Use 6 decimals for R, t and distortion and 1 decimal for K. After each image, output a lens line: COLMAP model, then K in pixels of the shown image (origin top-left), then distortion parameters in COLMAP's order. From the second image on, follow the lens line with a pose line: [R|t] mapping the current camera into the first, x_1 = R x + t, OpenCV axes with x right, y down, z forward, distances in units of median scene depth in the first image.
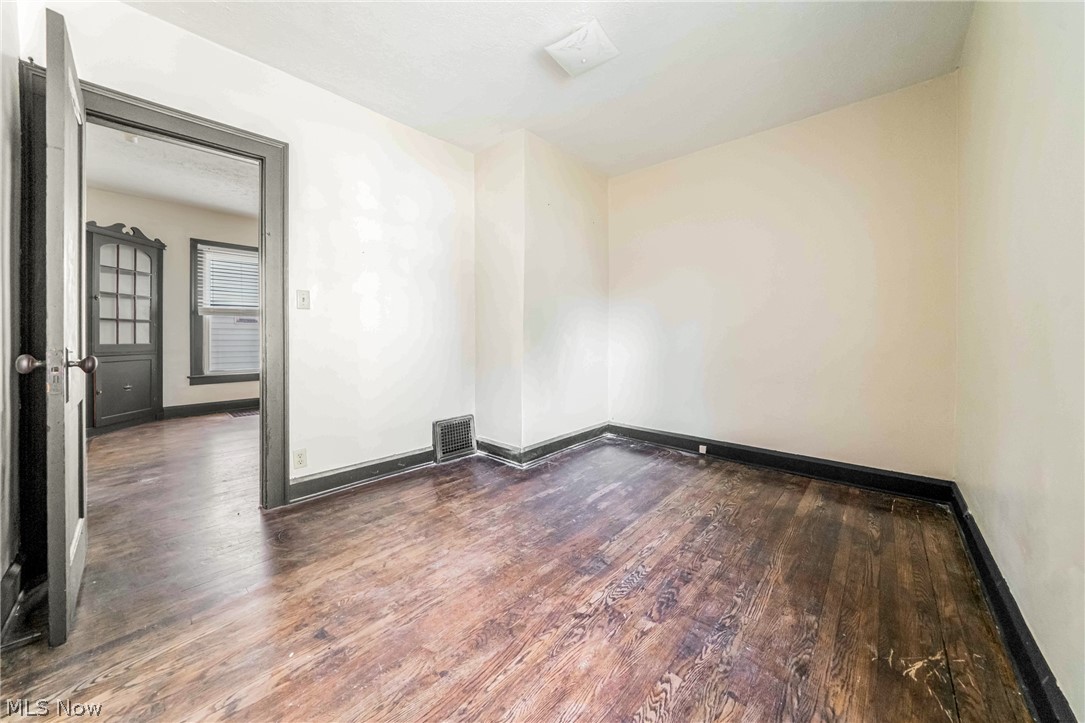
lens RADIAL K [[380.8, 0, 536.1], [0, 380.8, 342.0], [0, 0, 1]] dist [-0.008827, -0.000009]
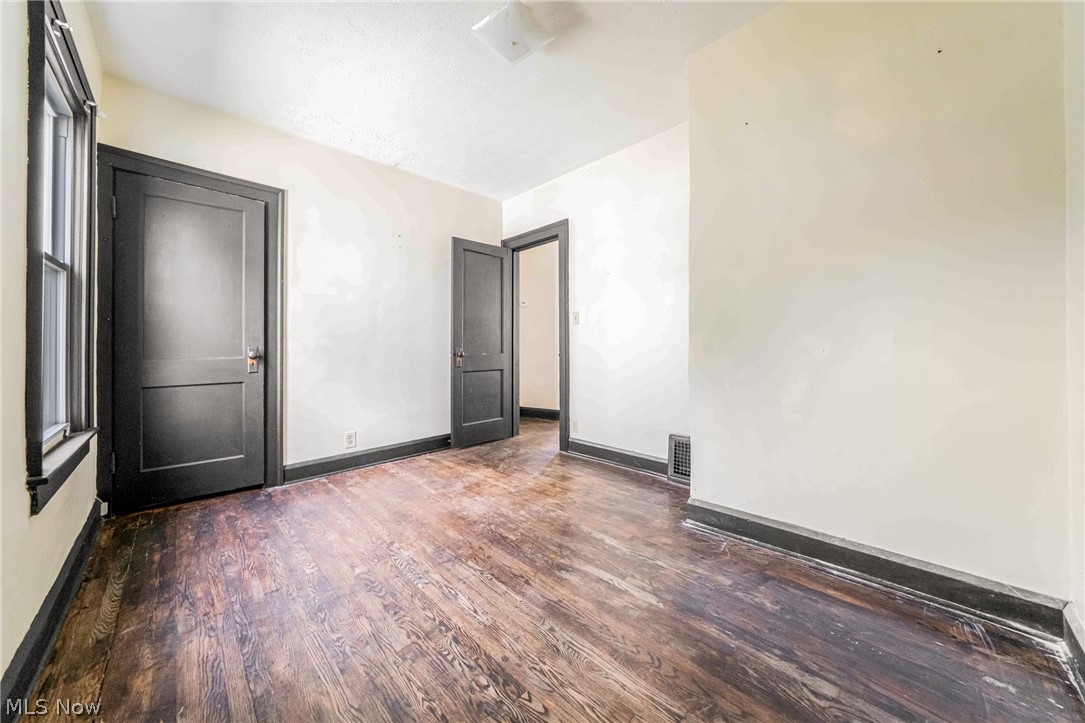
lens RADIAL K [[380.8, 0, 538.4], [0, 380.8, 342.4], [0, 0, 1]] dist [-0.008827, -0.000009]
pose [[-0.059340, -0.004599, -0.998227, 1.111553], [-0.000931, 0.999989, -0.004551, -0.014041], [0.998237, 0.000660, -0.059344, 1.212296]]
